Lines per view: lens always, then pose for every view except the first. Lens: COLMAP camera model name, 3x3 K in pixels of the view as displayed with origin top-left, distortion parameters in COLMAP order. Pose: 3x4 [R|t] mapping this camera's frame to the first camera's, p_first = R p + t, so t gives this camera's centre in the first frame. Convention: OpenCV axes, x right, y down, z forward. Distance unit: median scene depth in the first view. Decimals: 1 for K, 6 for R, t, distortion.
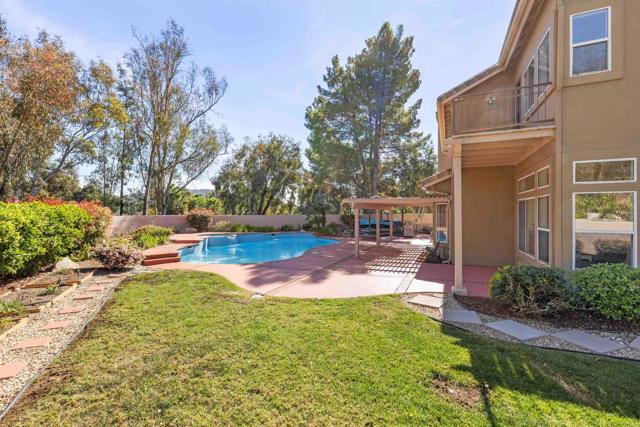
lens RADIAL K [[288.4, 0, 320.4], [0, 288.4, 213.9], [0, 0, 1]] dist [0.000100, 0.000002]
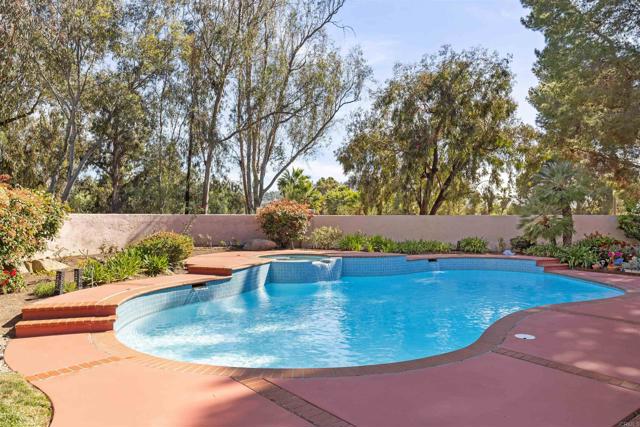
lens RADIAL K [[476.9, 0, 319.6], [0, 476.9, 214.0], [0, 0, 1]] dist [0.003215, -0.005114]
pose [[0.890268, -0.000788, -0.455436, 0.005205], [-0.004578, 0.999932, -0.010679, 0.007681], [0.455414, 0.011592, 0.890204, 0.192711]]
